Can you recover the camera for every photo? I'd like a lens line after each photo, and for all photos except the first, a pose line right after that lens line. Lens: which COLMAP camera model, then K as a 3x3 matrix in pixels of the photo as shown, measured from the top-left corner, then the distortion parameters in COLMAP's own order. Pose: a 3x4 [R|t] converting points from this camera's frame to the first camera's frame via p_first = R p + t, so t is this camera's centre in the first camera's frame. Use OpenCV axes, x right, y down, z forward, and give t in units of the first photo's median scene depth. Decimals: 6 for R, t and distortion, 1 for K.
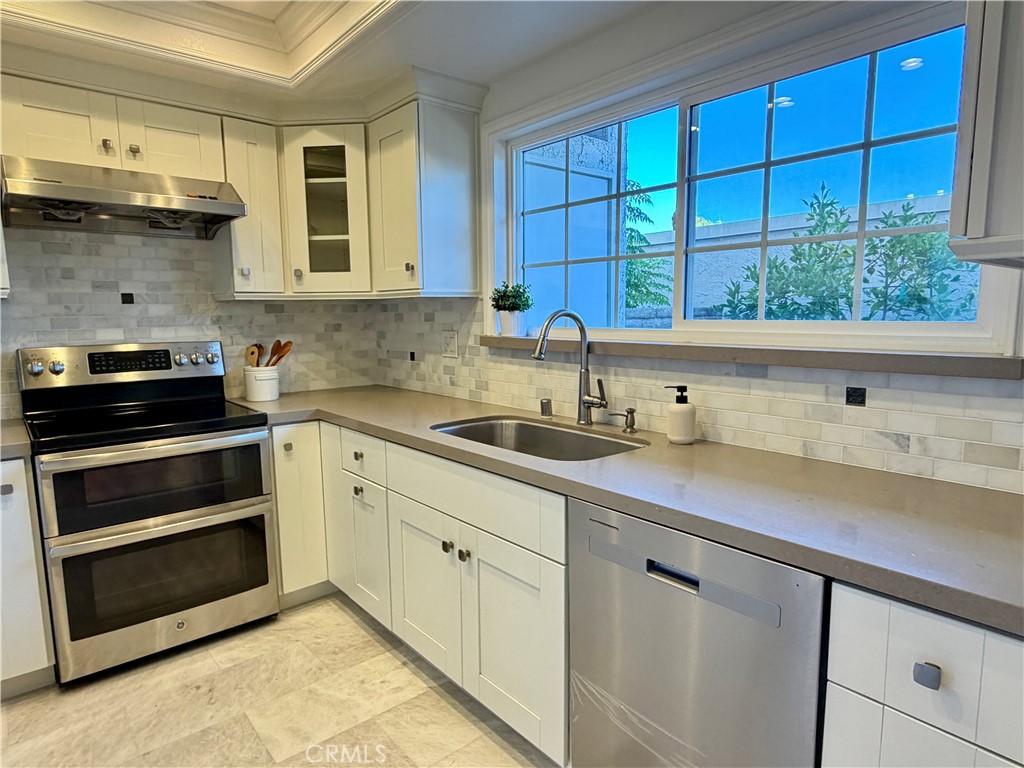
lens RADIAL K [[599.8, 0, 511.5], [0, 599.8, 388.7], [0, 0, 1]] dist [0.000955, 0.001813]
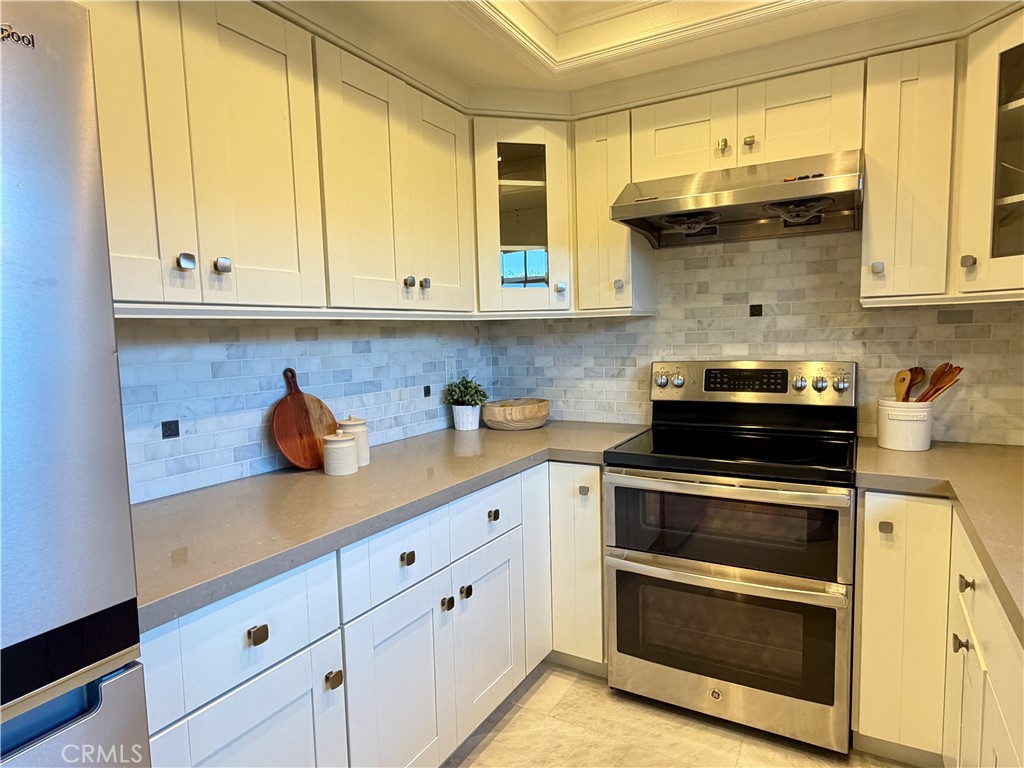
lens RADIAL K [[599.8, 0, 511.5], [0, 599.8, 388.7], [0, 0, 1]] dist [0.000955, 0.001813]
pose [[0.326974, 0.094290, -0.940318, 0.100672], [-0.095695, 0.993199, 0.066317, -0.058506], [0.940176, 0.068300, 0.333773, 0.362756]]
